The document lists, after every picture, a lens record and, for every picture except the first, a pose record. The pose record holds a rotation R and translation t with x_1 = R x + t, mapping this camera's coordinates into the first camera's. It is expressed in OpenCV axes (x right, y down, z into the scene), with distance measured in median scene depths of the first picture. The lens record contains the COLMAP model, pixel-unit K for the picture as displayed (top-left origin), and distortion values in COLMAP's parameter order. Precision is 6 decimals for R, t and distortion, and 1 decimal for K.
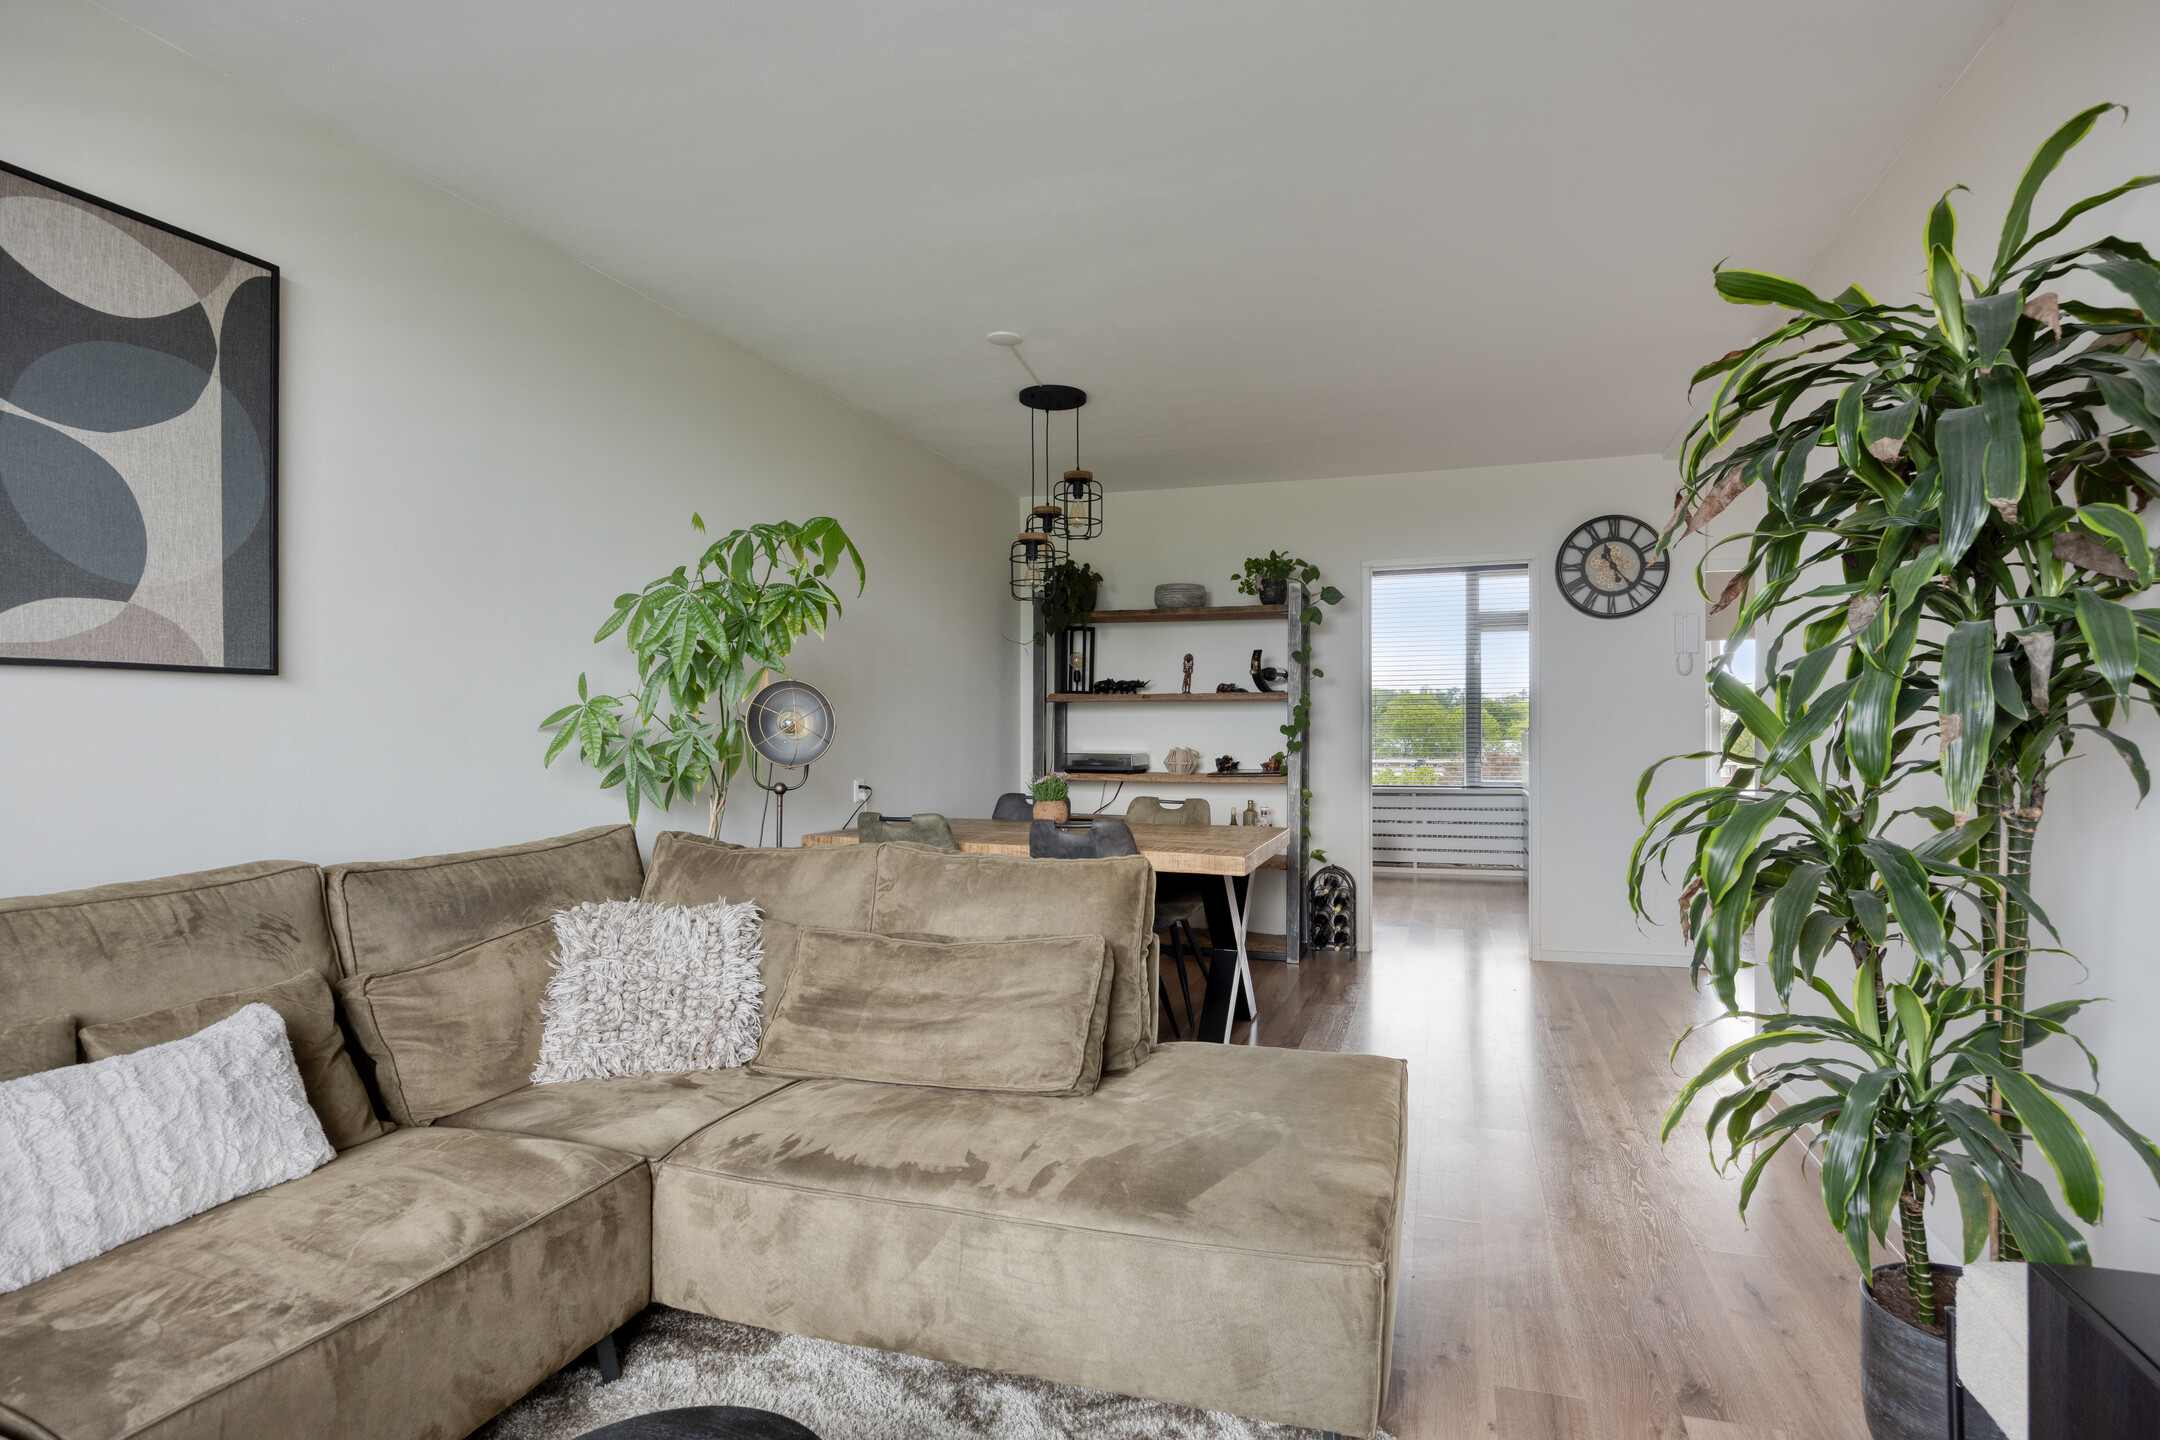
lens RADIAL K [[1077.1, 0, 1079.5], [0, 1077.1, 728.0], [0, 0, 1]] dist [-0.008505, 0.000265]
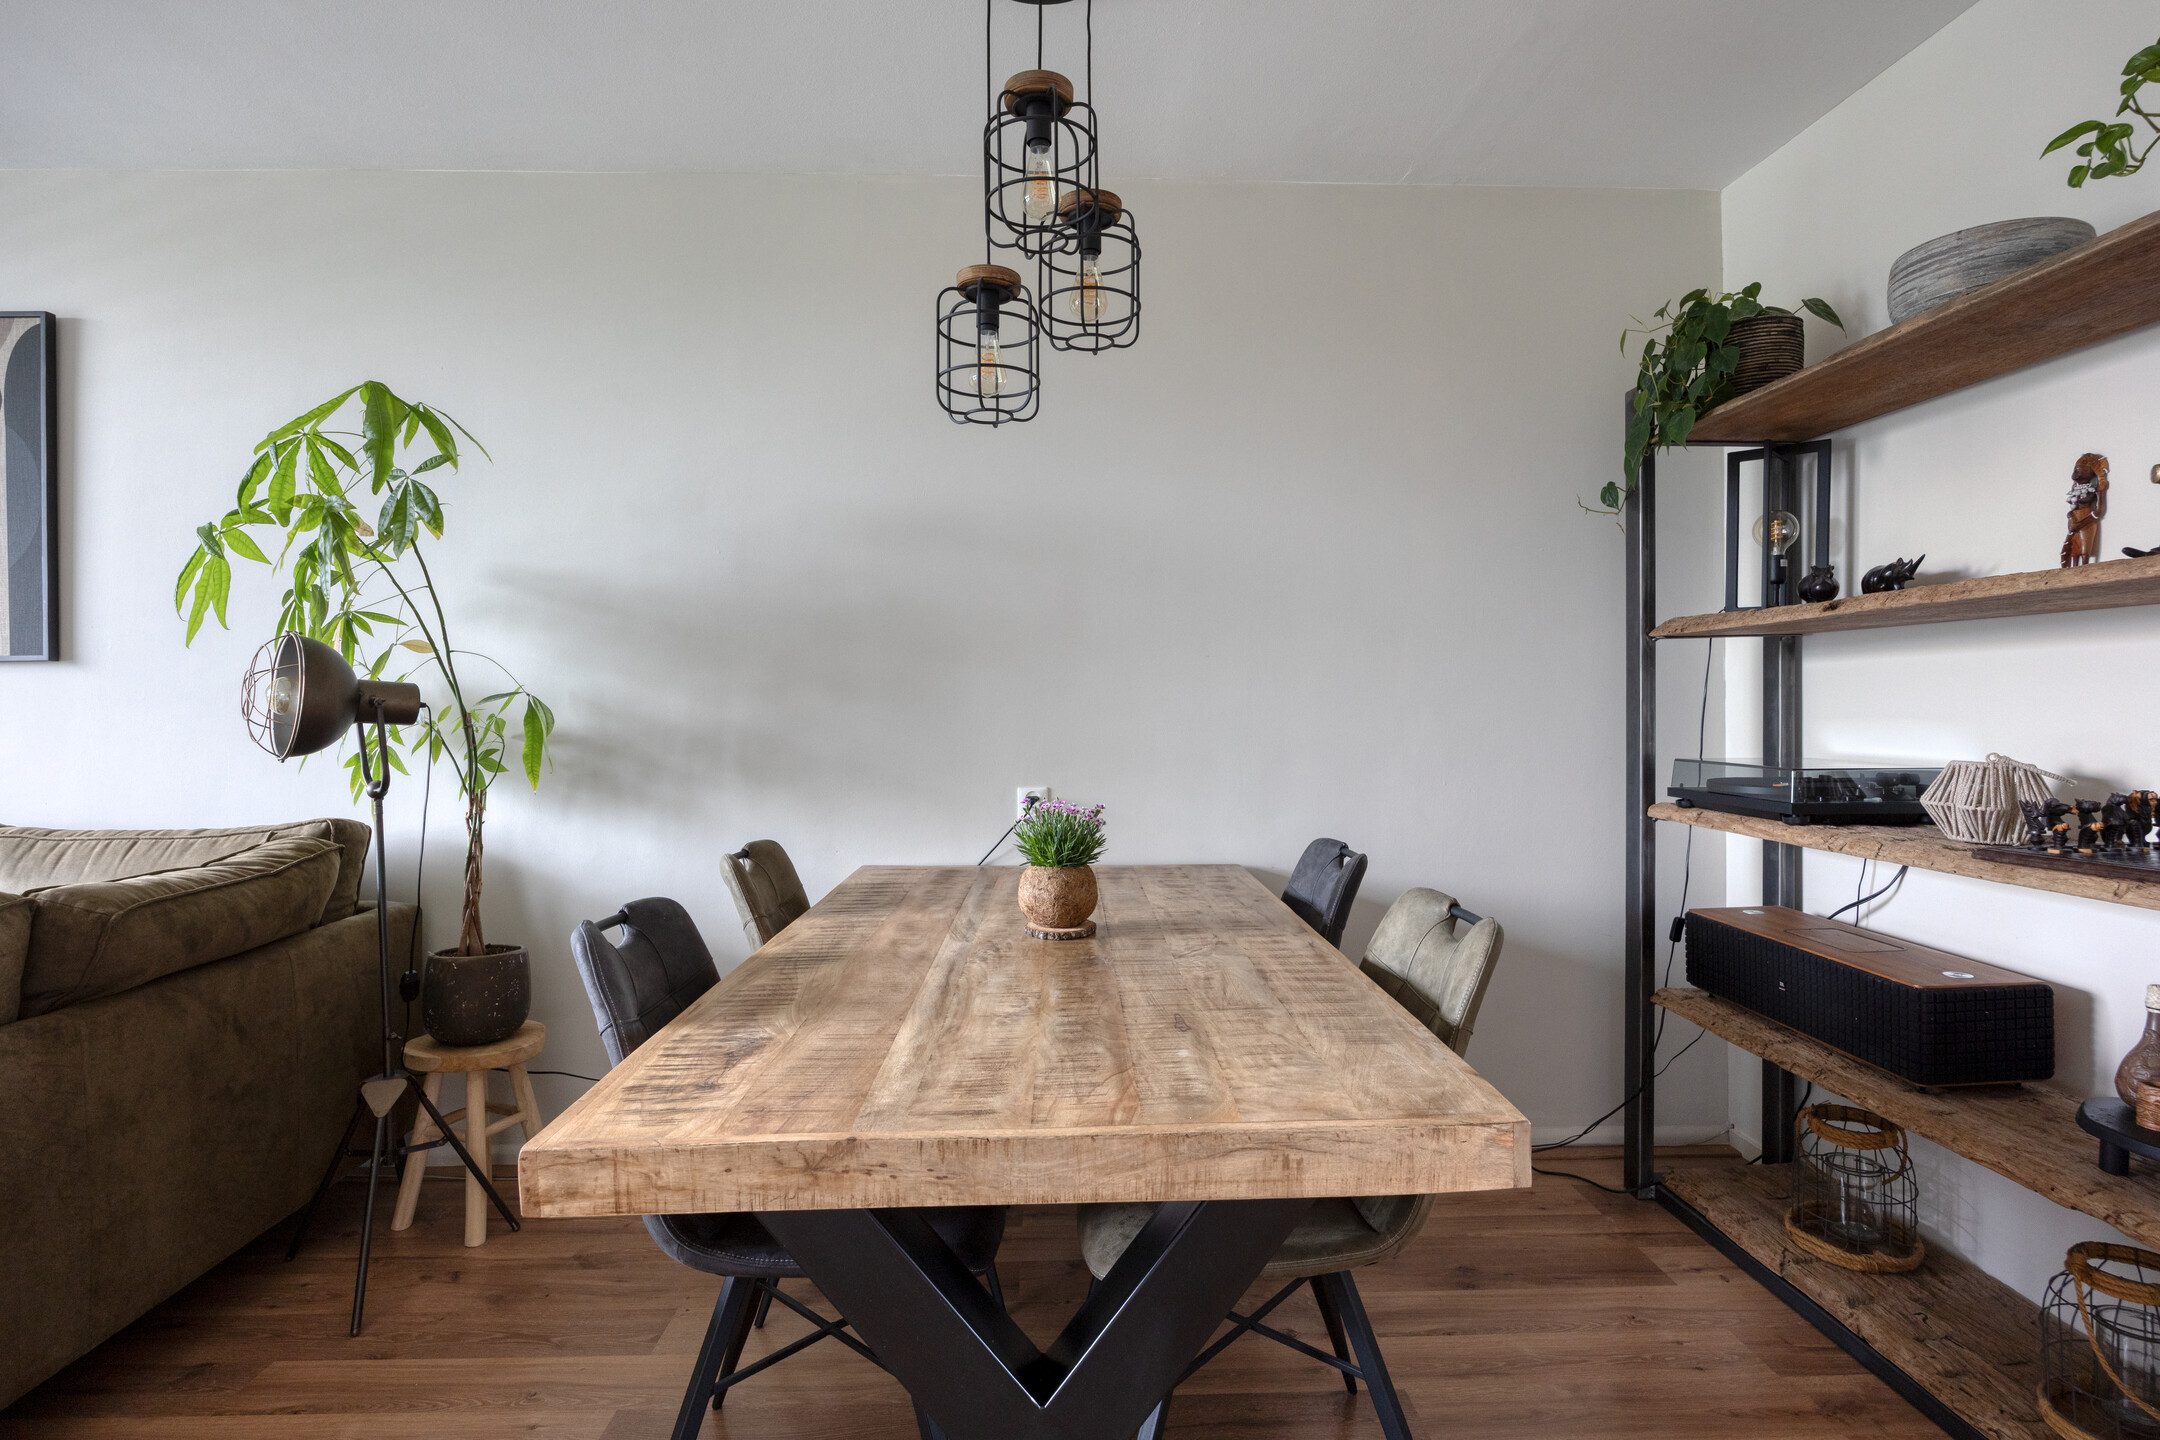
lens RADIAL K [[1077.1, 0, 1094.3], [0, 1077.1, 708.1], [0, 0, 1]] dist [-0.008505, 0.000265]
pose [[0.360285, -0.003531, -0.932836, 0.756290], [0.003885, 0.999990, -0.002284, 0.010285], [0.932834, -0.002801, 0.360295, 1.655273]]
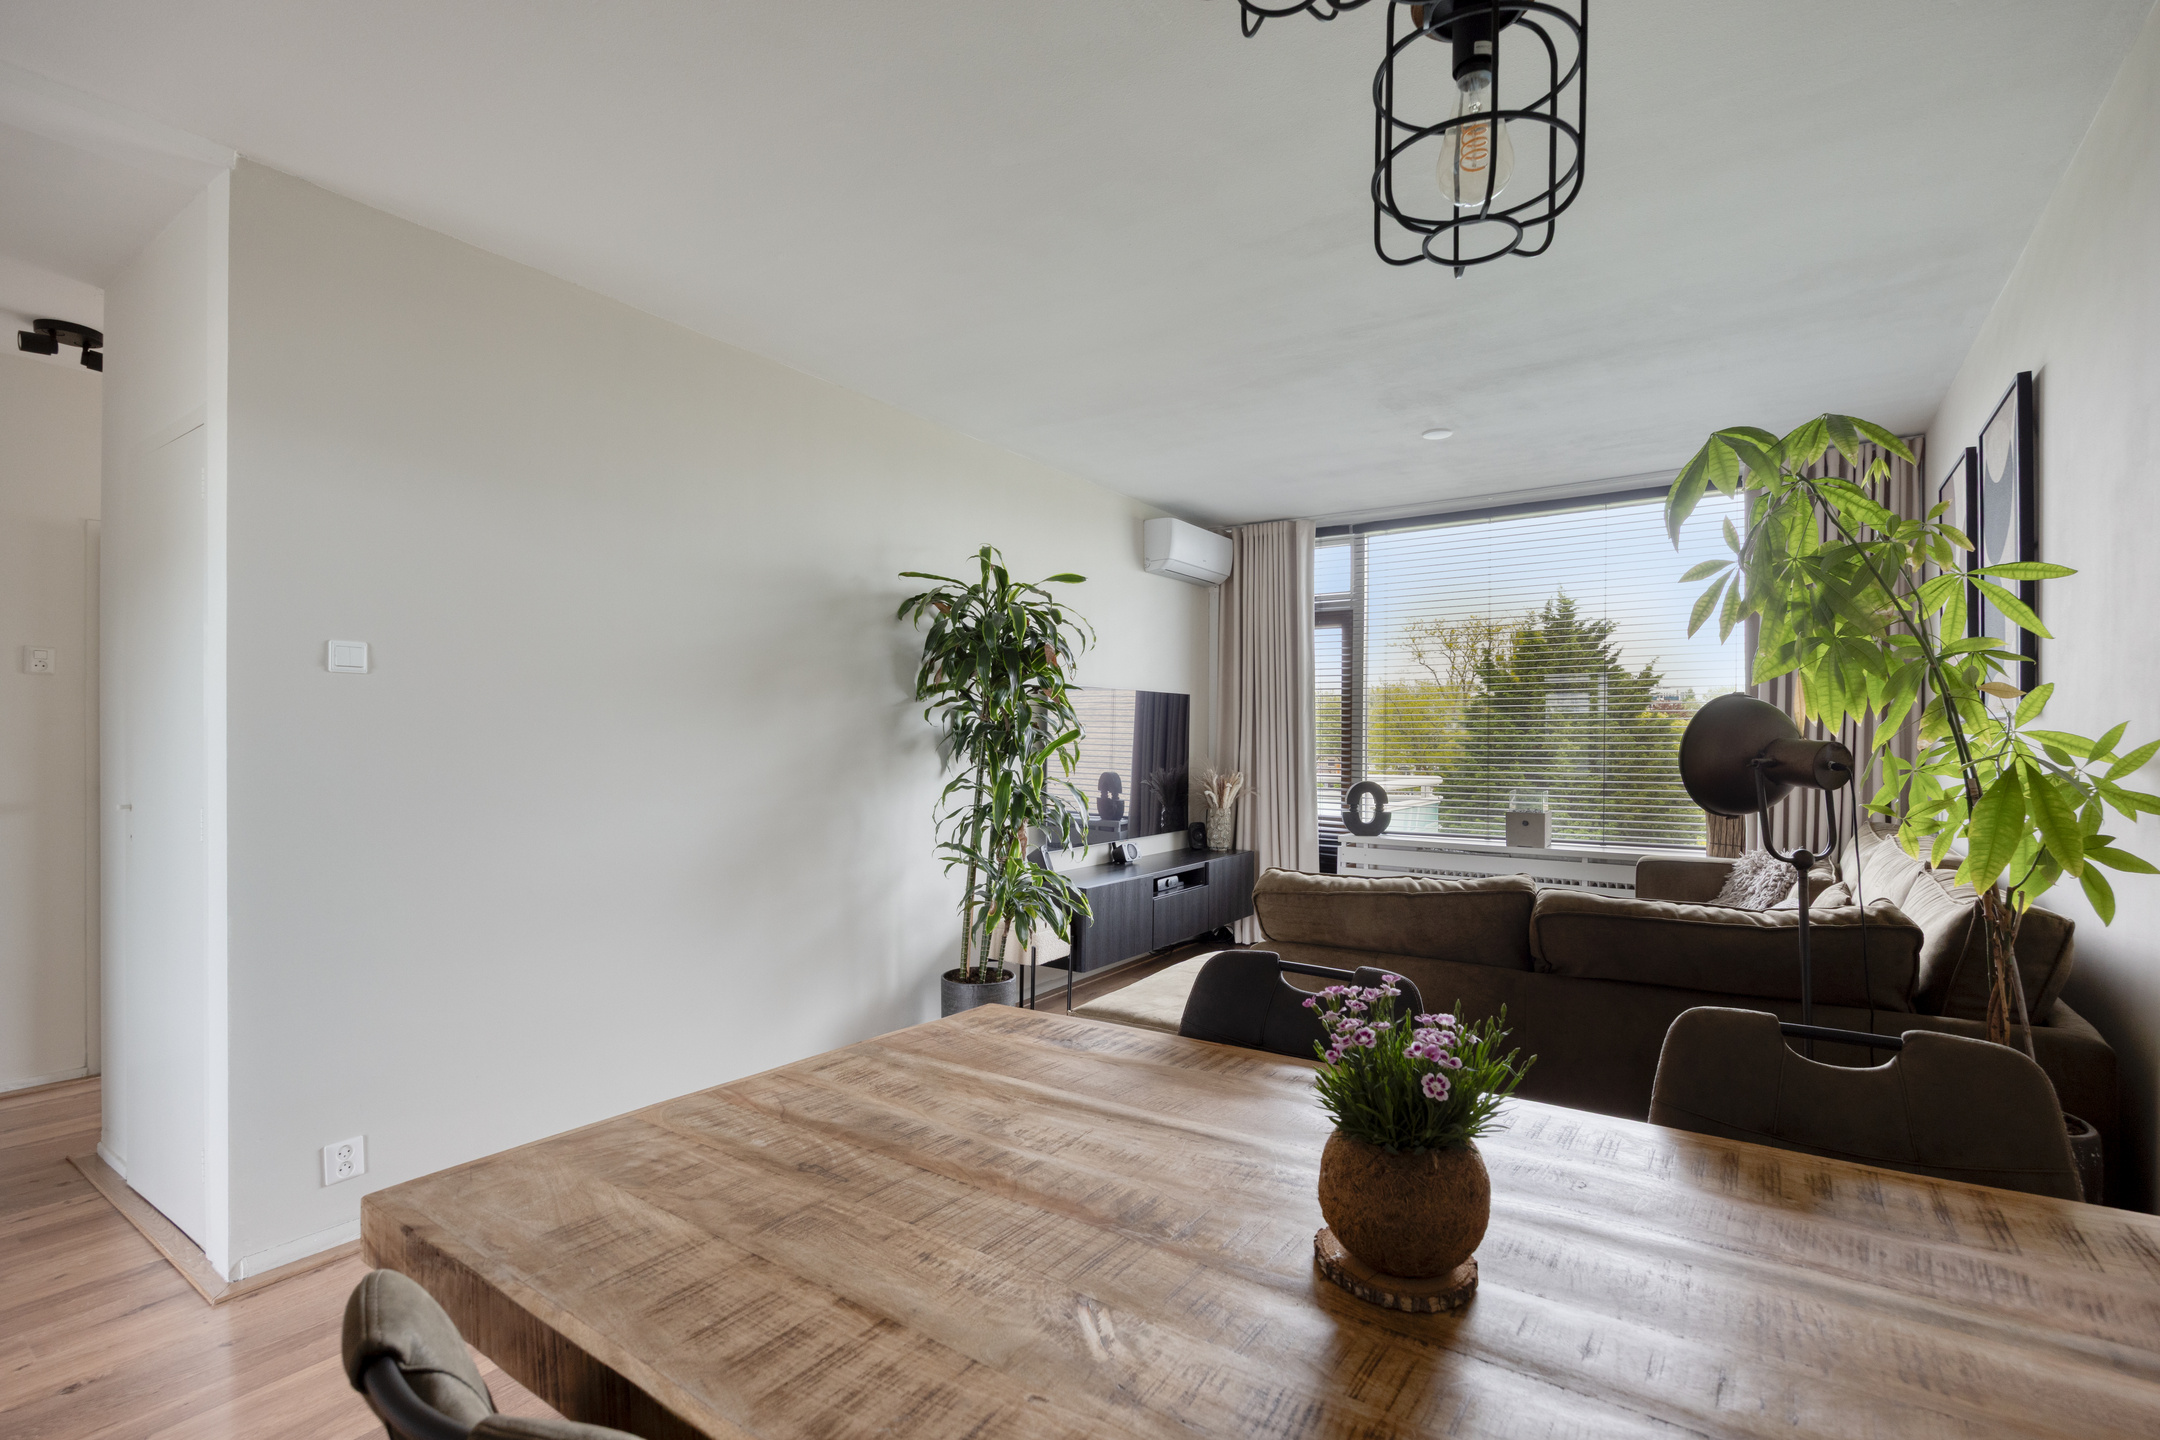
lens RADIAL K [[968.5, 0, 1092.2], [0, 968.5, 732.4], [0, 0, 1]] dist [-0.014765, 0.000028]
pose [[-0.965424, 0.000862, 0.260684, -0.022428], [-0.002034, 0.999939, -0.010838, -0.015306], [-0.260677, -0.010994, -0.965363, 2.315734]]
